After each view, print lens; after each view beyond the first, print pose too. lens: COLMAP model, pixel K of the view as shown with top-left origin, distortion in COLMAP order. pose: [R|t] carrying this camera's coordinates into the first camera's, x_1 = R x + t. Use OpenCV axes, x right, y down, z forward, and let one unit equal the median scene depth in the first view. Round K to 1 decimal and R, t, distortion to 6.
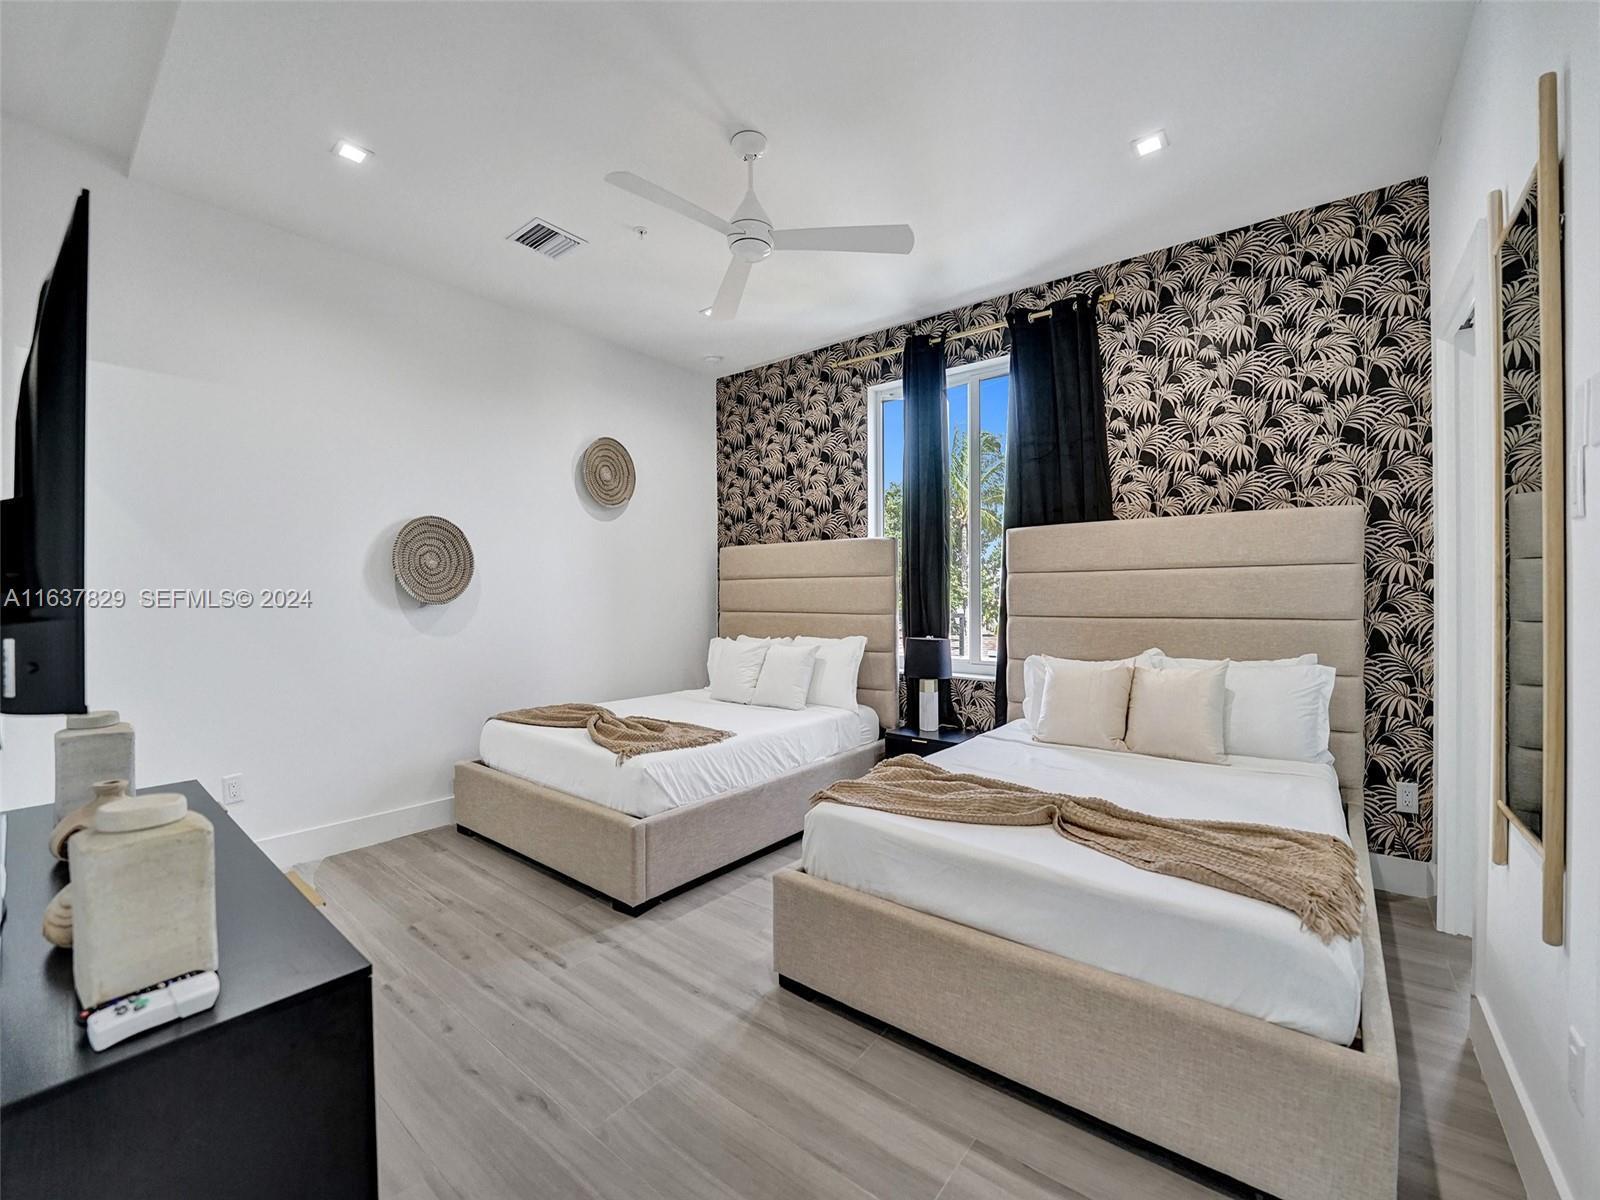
lens RADIAL K [[643.9, 0, 795.1], [0, 643.9, 603.2], [0, 0, 1]] dist [-0.025774, 0.000371]
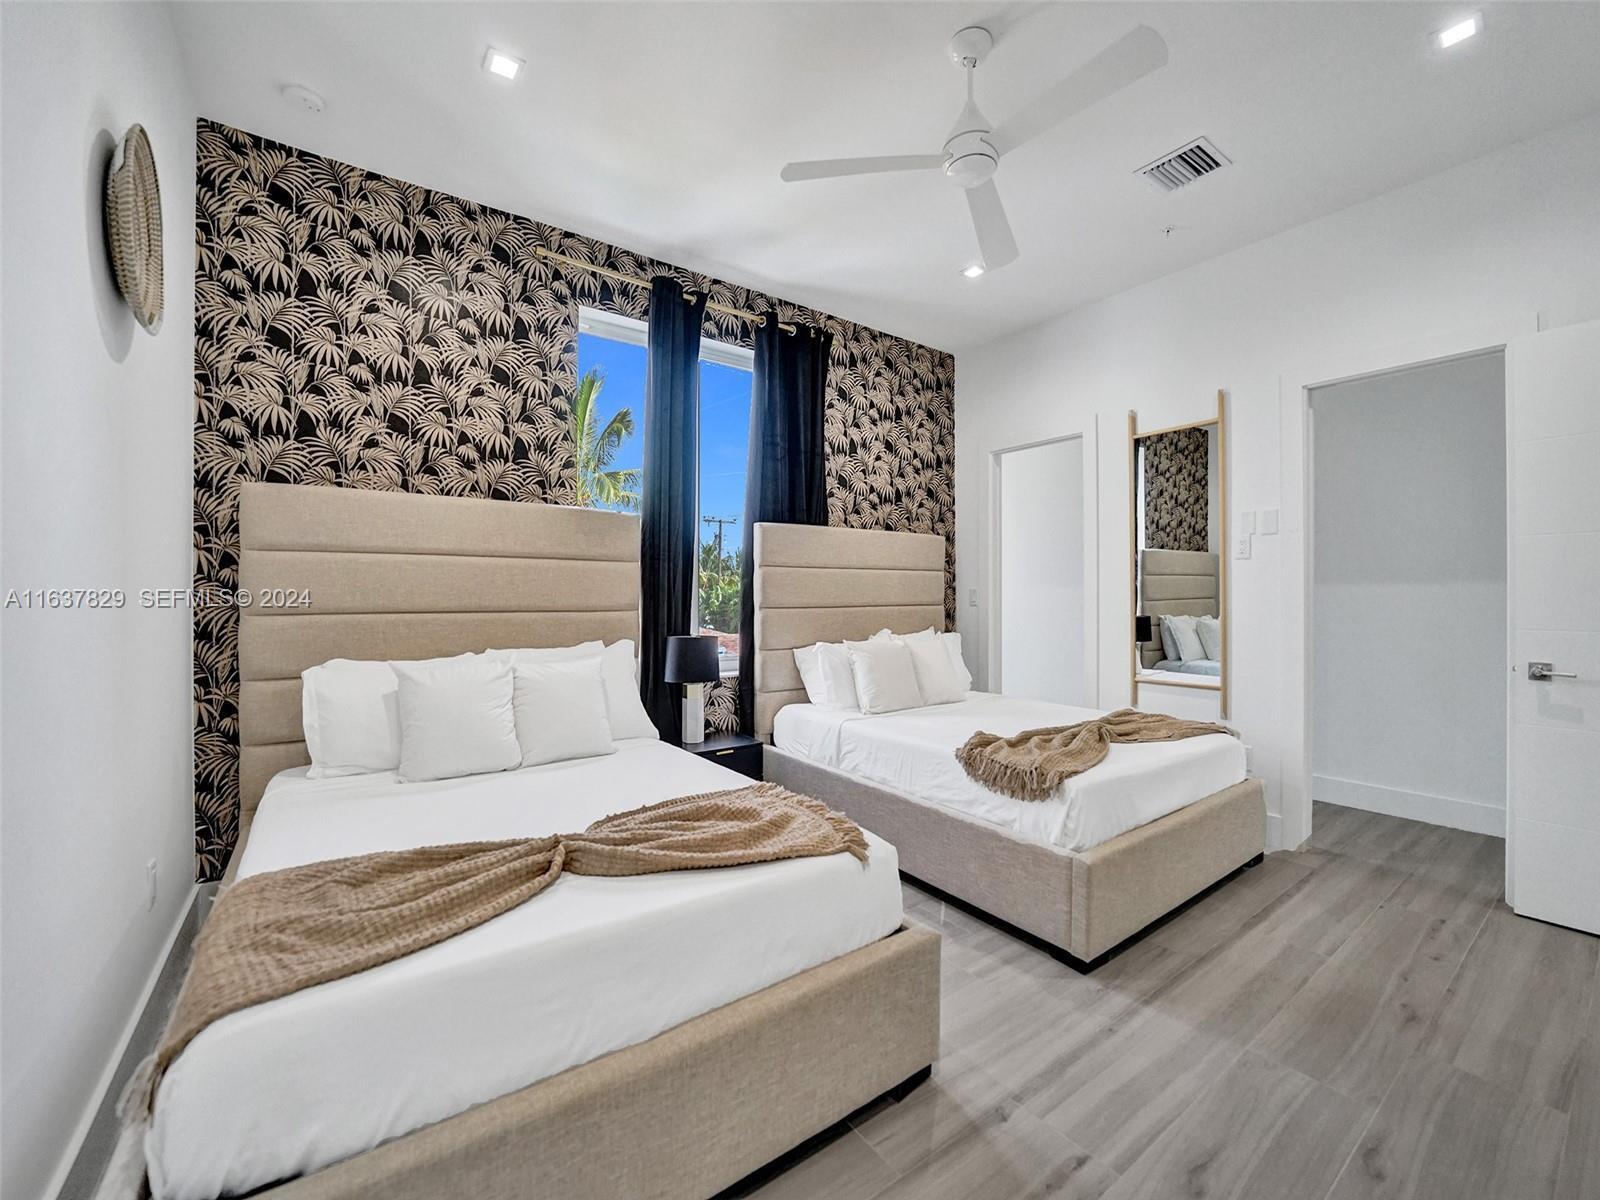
lens RADIAL K [[643.9, 0, 795.8], [0, 643.9, 592.6], [0, 0, 1]] dist [-0.025774, 0.000371]
pose [[0.272050, -0.012344, 0.962204, -0.668728], [-0.007459, 0.999861, 0.014937, -0.020998], [-0.962254, -0.011241, 0.271920, 0.693616]]
